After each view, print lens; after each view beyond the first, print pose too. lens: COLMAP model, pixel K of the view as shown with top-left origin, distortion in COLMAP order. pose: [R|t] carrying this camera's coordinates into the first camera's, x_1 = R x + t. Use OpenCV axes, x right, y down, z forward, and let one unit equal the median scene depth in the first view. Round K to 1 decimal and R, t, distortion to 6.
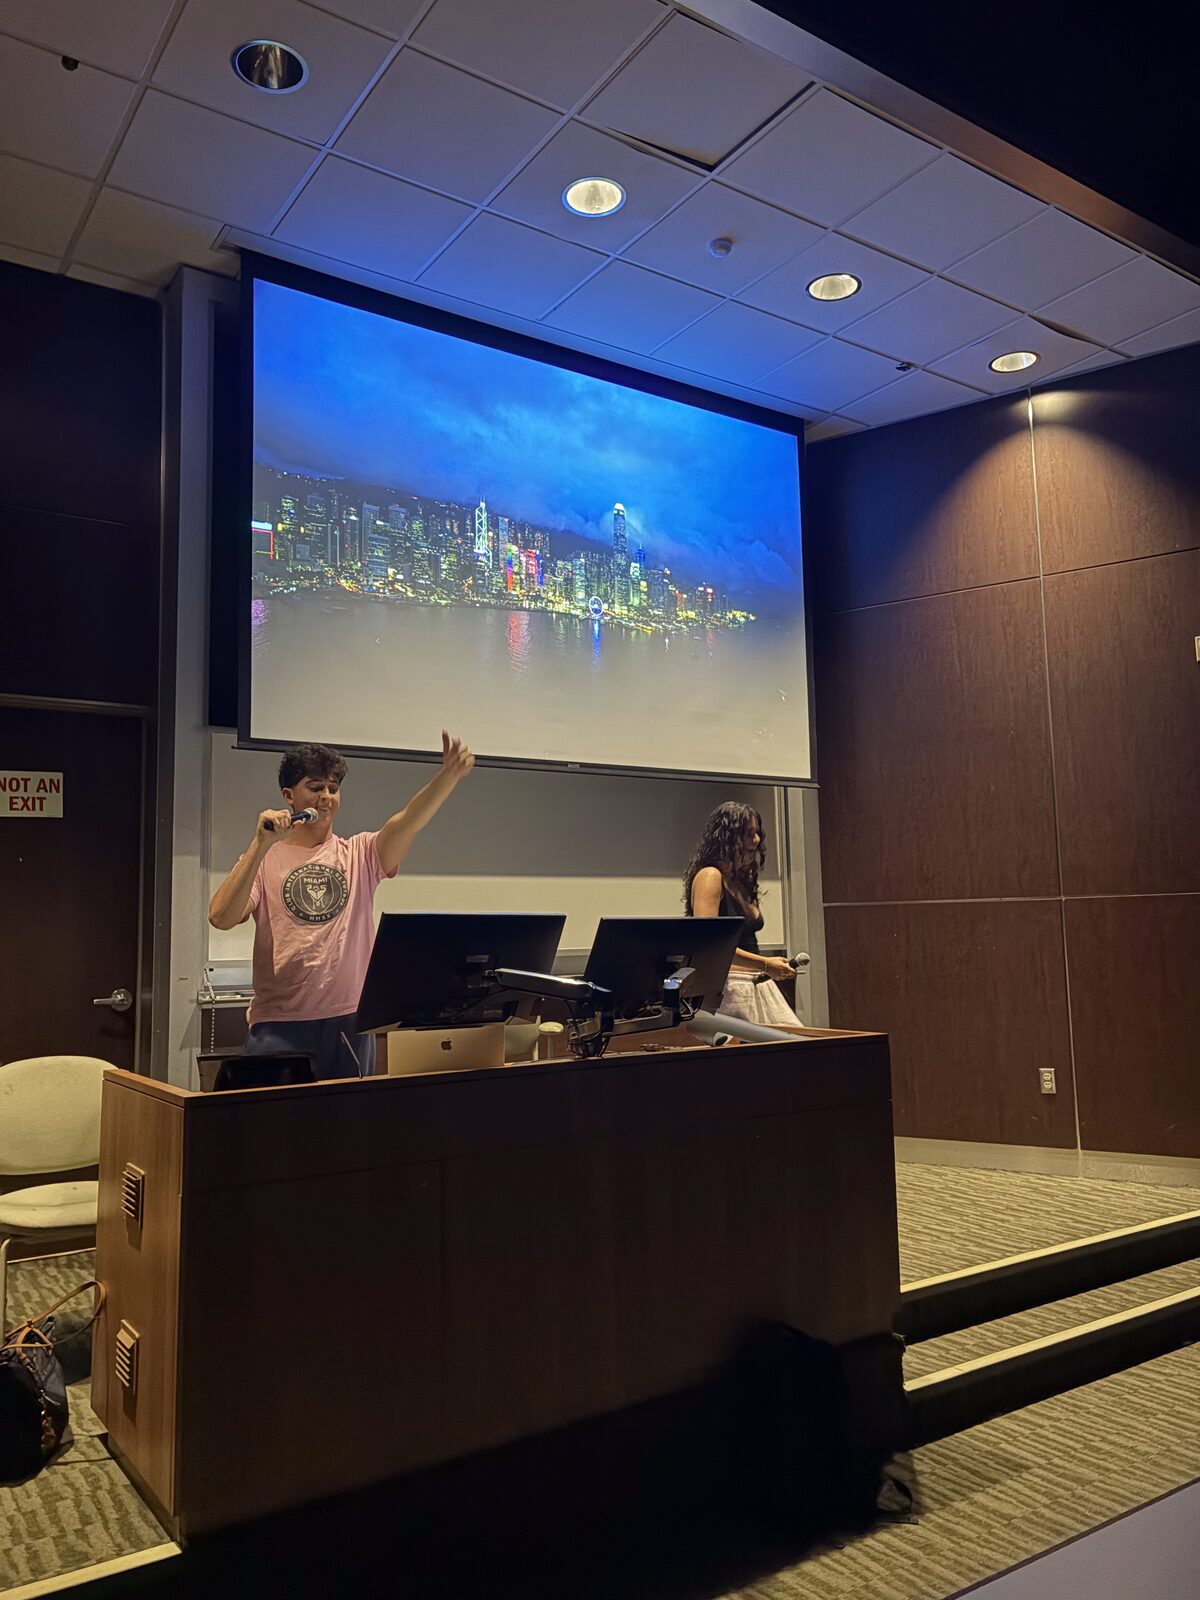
lens RADIAL K [[1207.8, 0, 591.4], [0, 1207.8, 791.4], [0, 0, 1]] dist [0.003685, -0.031640]
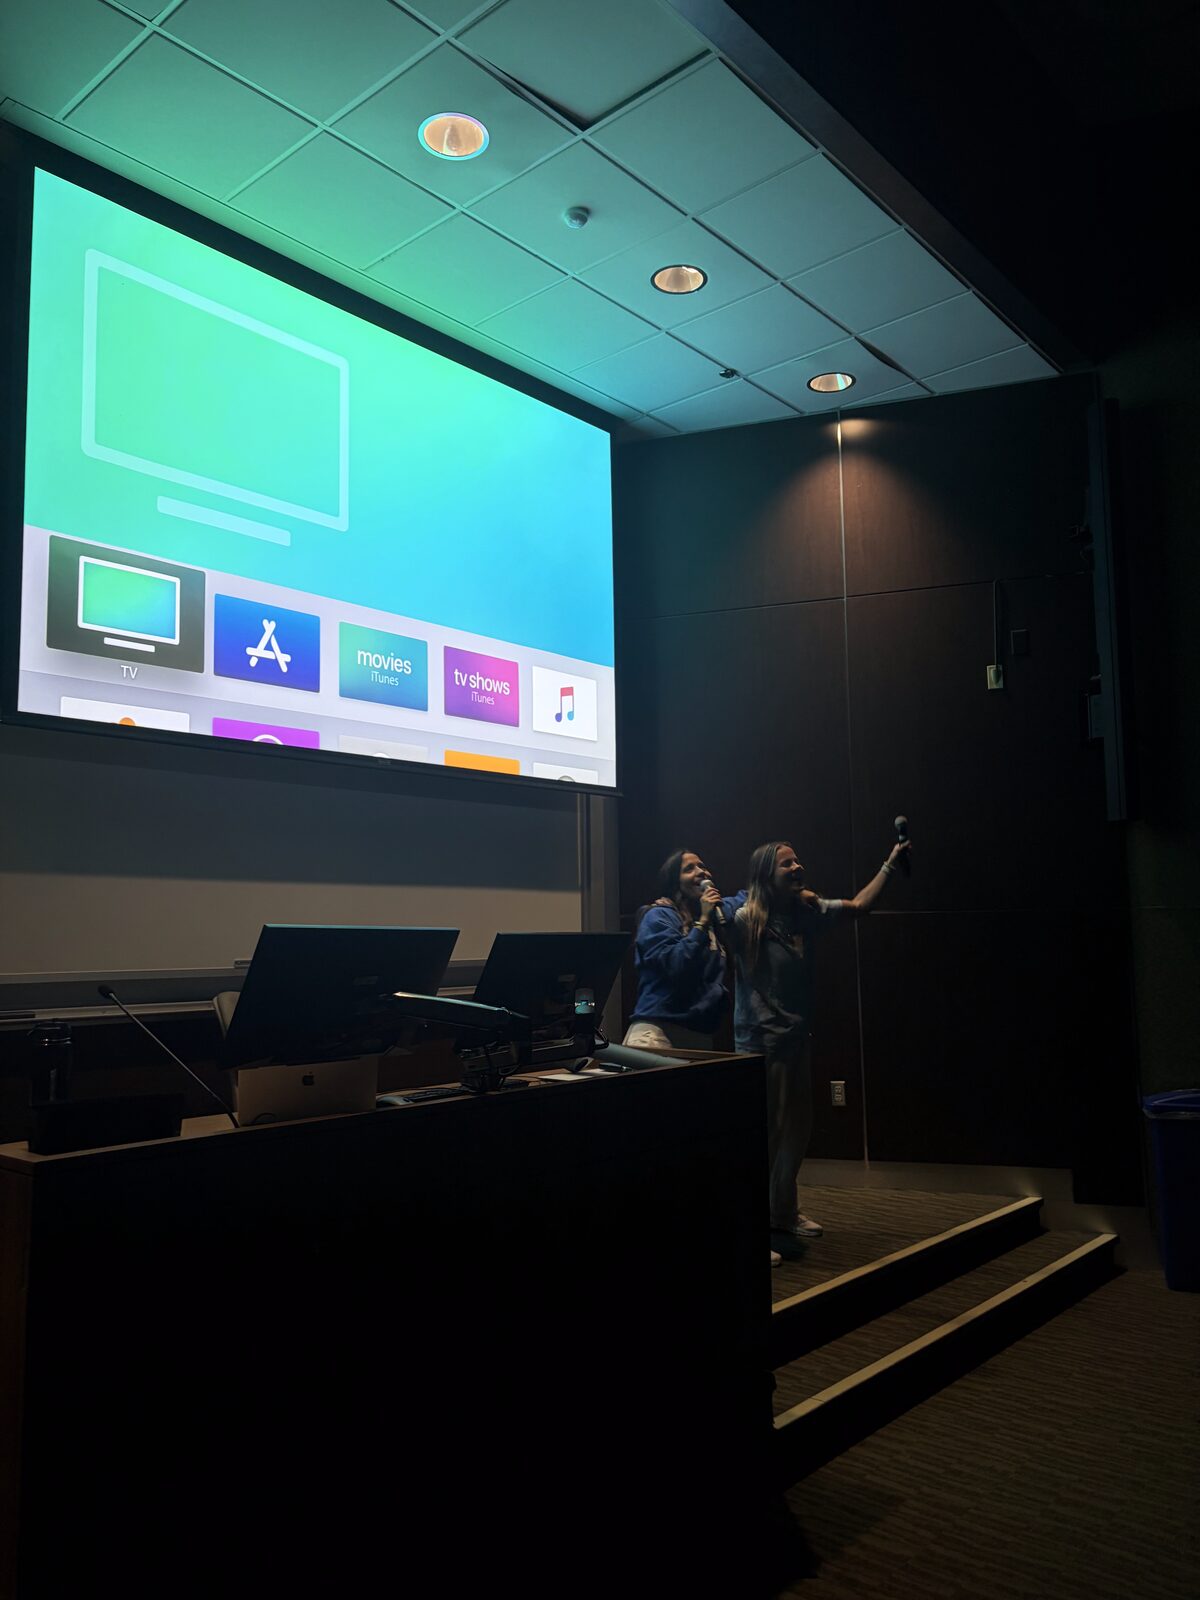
lens RADIAL K [[1207.8, 0, 608.4], [0, 1207.8, 807.6], [0, 0, 1]] dist [0.003685, -0.031640]
pose [[0.967067, 0.037011, 0.251816, -0.117253], [-0.038975, 0.999236, 0.002815, 0.006237], [-0.251519, -0.012537, 0.967771, 0.105533]]
